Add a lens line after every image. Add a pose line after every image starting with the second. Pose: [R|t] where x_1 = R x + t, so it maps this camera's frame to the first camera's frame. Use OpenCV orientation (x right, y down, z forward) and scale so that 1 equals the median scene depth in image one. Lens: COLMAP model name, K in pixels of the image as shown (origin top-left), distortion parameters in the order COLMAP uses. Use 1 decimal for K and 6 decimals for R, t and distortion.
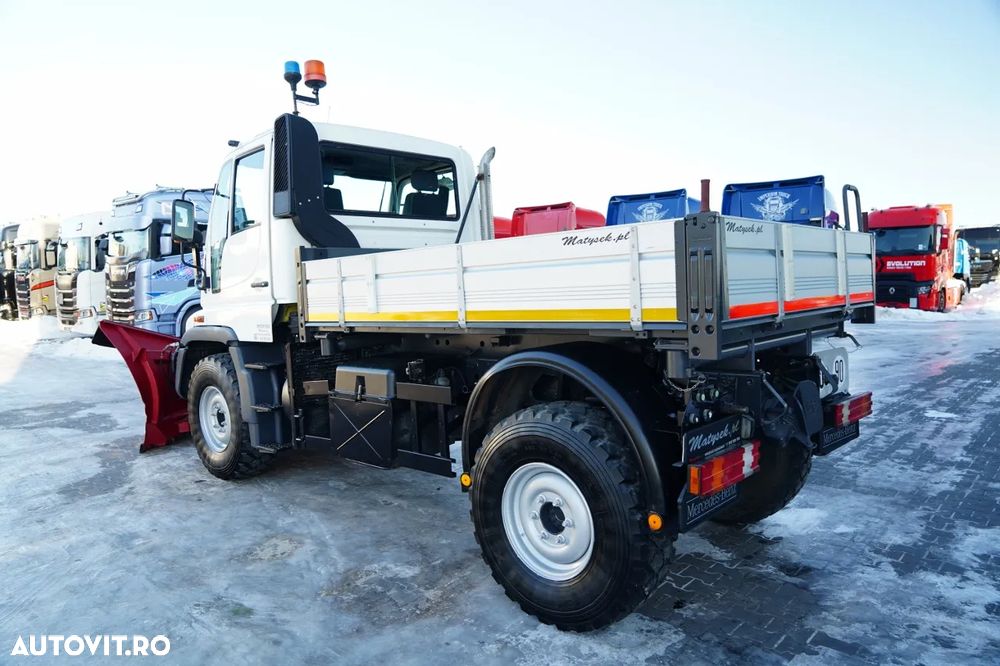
lens RADIAL K [[672.8, 0, 500.7], [0, 672.8, 330.3], [0, 0, 1]] dist [-0.016600, 0.006436]
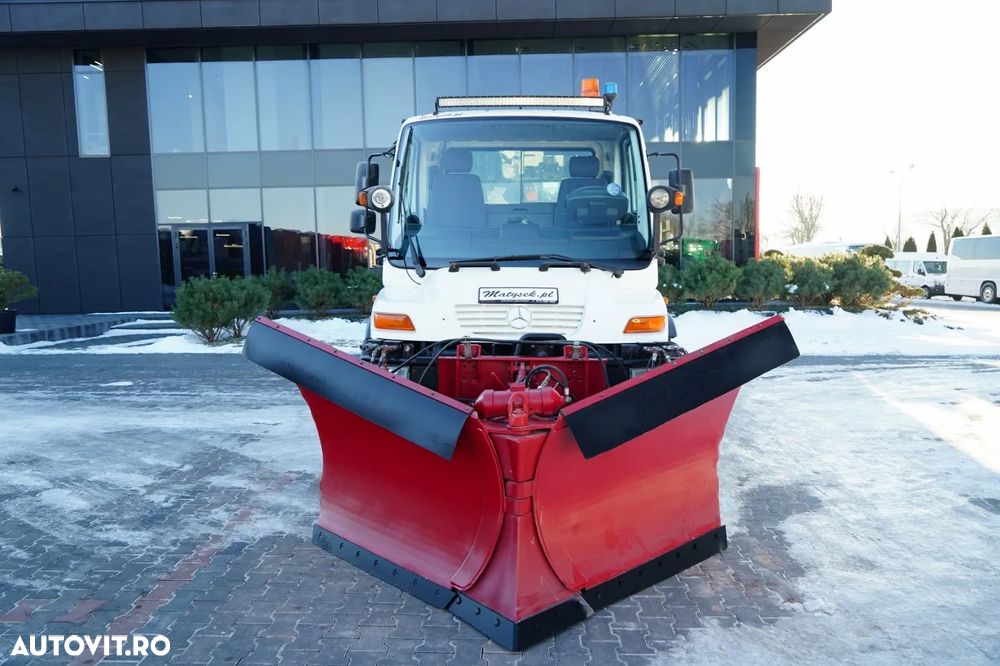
lens RADIAL K [[675.1, 0, 502.1], [0, 675.1, 326.1], [0, 0, 1]] dist [0.007300, 0.003100]
pose [[-0.659663, -0.041571, 0.750411, -1.119133], [0.072762, 0.990246, 0.118820, -0.116625], [-0.748031, 0.132983, -0.650204, 1.989826]]
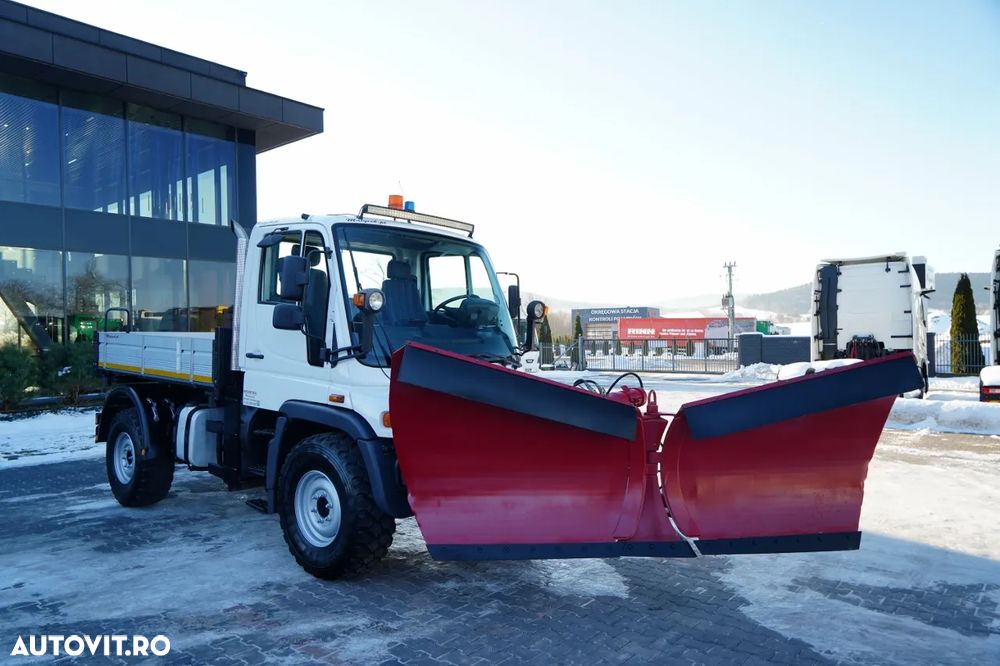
lens RADIAL K [[675.1, 0, 502.1], [0, 675.1, 326.1], [0, 0, 1]] dist [0.007300, 0.003100]
pose [[-0.998588, 0.024999, -0.046863, -0.435699], [0.022439, 0.998268, 0.054383, -0.200353], [0.048141, 0.053254, -0.997420, 2.464919]]
